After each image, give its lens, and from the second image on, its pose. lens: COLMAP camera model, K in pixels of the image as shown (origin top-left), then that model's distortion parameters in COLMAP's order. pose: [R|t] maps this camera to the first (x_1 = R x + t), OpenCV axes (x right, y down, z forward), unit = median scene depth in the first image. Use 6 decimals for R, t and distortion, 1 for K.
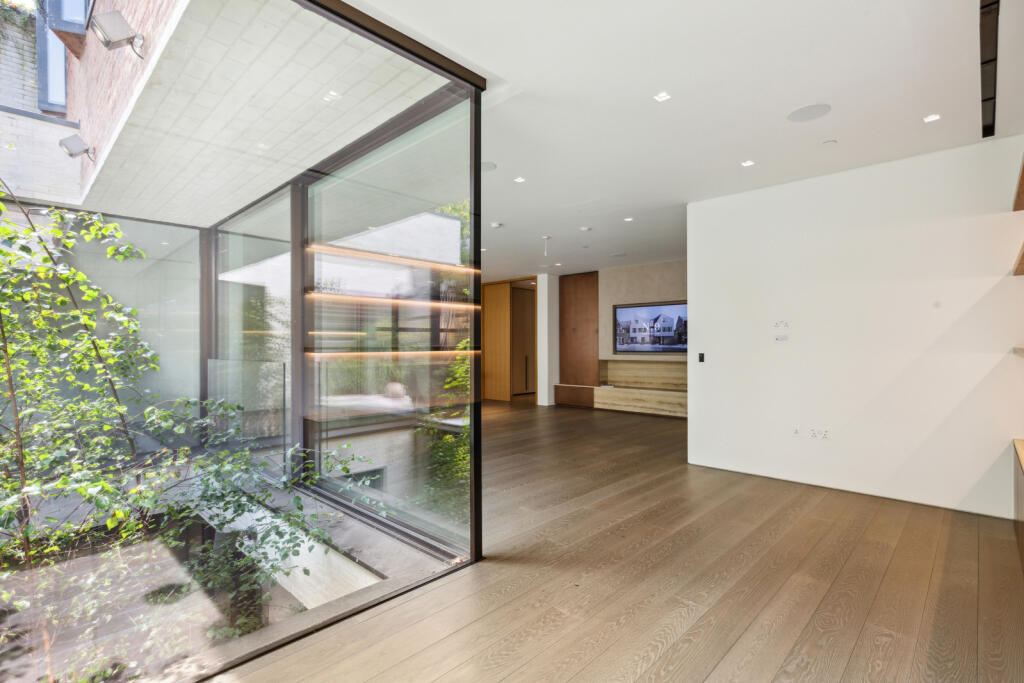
lens RADIAL K [[482.3, 0, 512.2], [0, 482.3, 343.7], [0, 0, 1]] dist [0.016953, 0.000079]
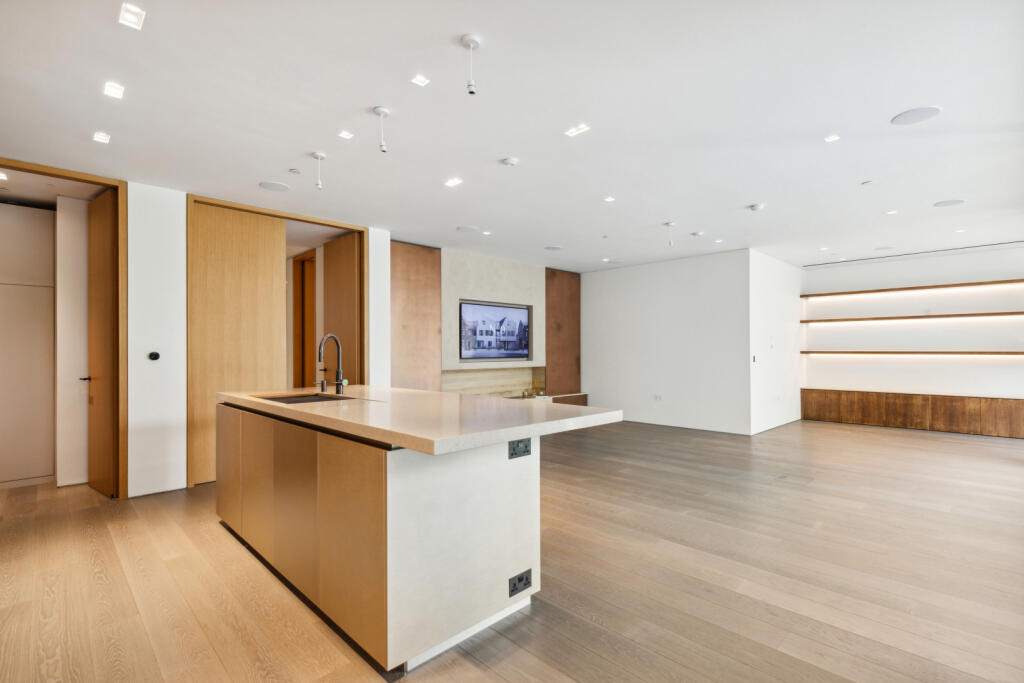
lens RADIAL K [[482.3, 0, 512.2], [0, 482.3, 348.0], [0, 0, 1]] dist [0.016953, 0.000079]
pose [[0.025075, 0.006014, 0.999667, -0.582696], [-0.004251, 0.999974, -0.005910, 0.003349], [-0.999677, -0.004102, 0.025100, 0.933583]]
